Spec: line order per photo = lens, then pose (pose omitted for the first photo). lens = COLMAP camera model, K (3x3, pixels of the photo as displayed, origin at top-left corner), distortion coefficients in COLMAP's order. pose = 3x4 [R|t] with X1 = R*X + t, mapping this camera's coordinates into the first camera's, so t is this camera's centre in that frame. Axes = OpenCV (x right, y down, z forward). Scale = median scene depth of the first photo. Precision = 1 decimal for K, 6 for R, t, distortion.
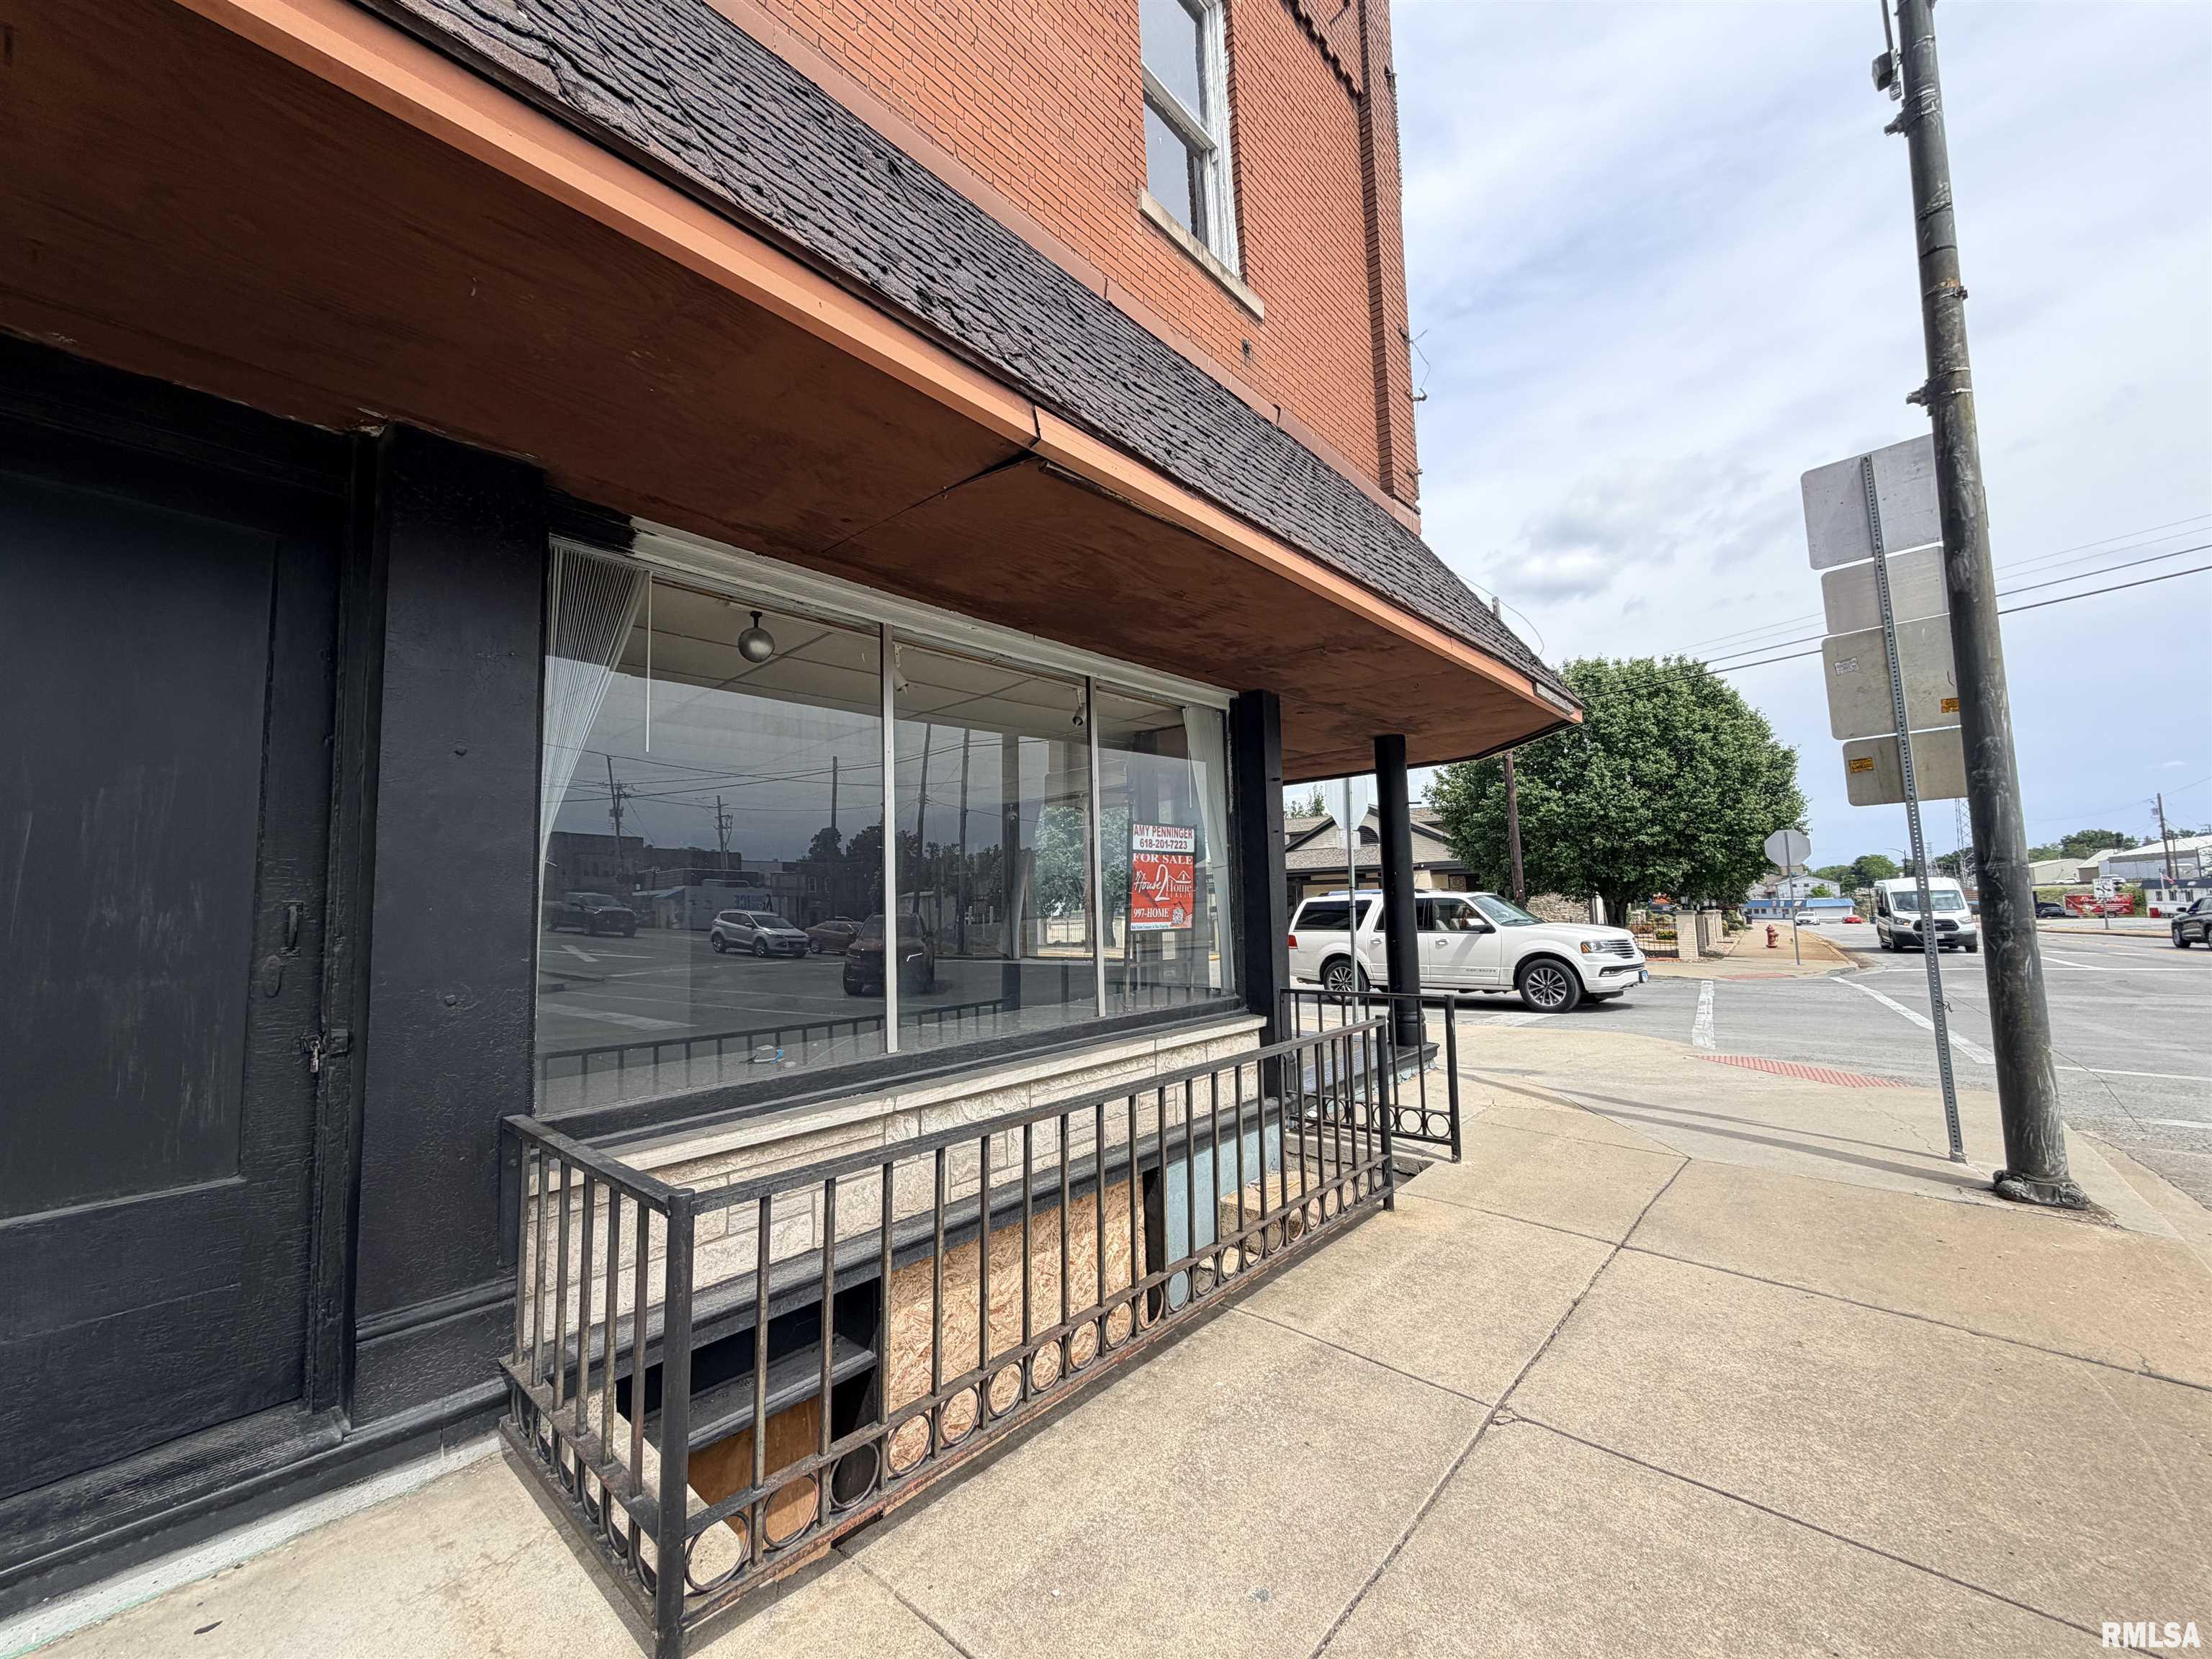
lens RADIAL K [[878.9, 0, 1114.5], [0, 878.9, 829.0], [0, 0, 1]] dist [0.002136, -0.000407]
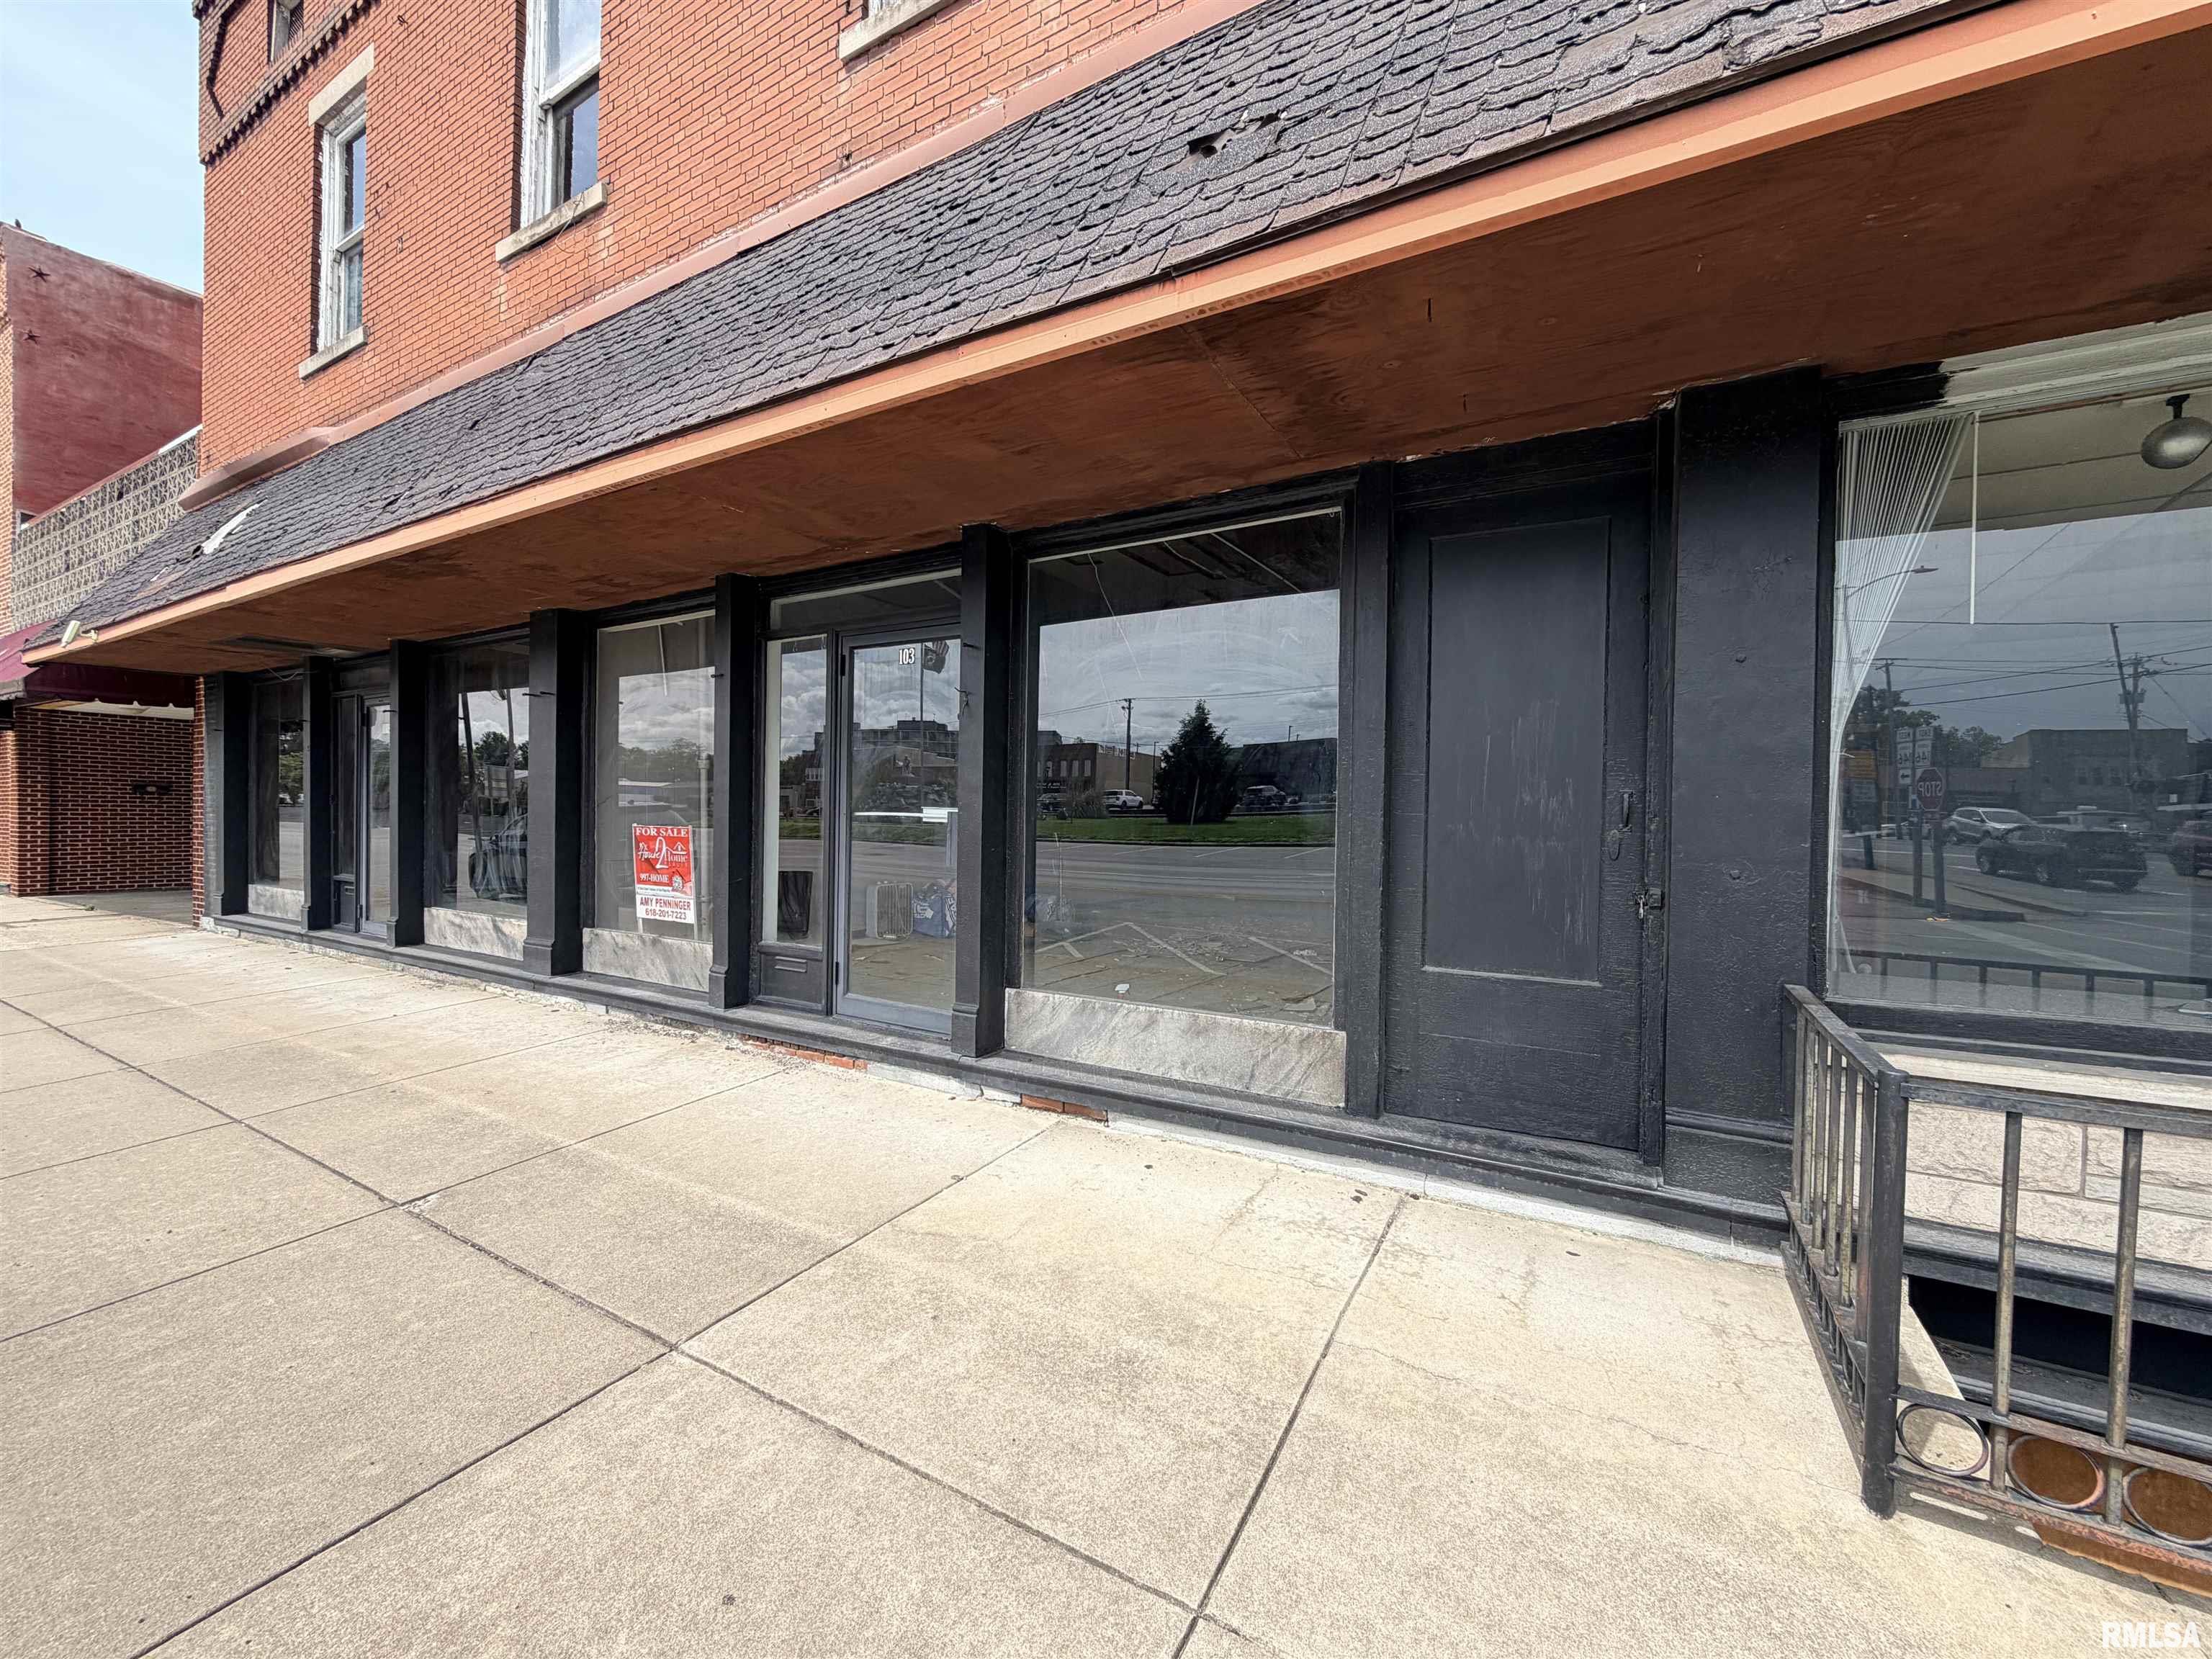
lens RADIAL K [[878.9, 0, 1089.7], [0, 878.9, 843.5], [0, 0, 1]] dist [0.002136, -0.000407]
pose [[0.185261, 0.052408, -0.981291, 0.231706], [0.063033, 0.995887, 0.065088, 0.022355], [0.980666, -0.073912, 0.181196, -0.051969]]
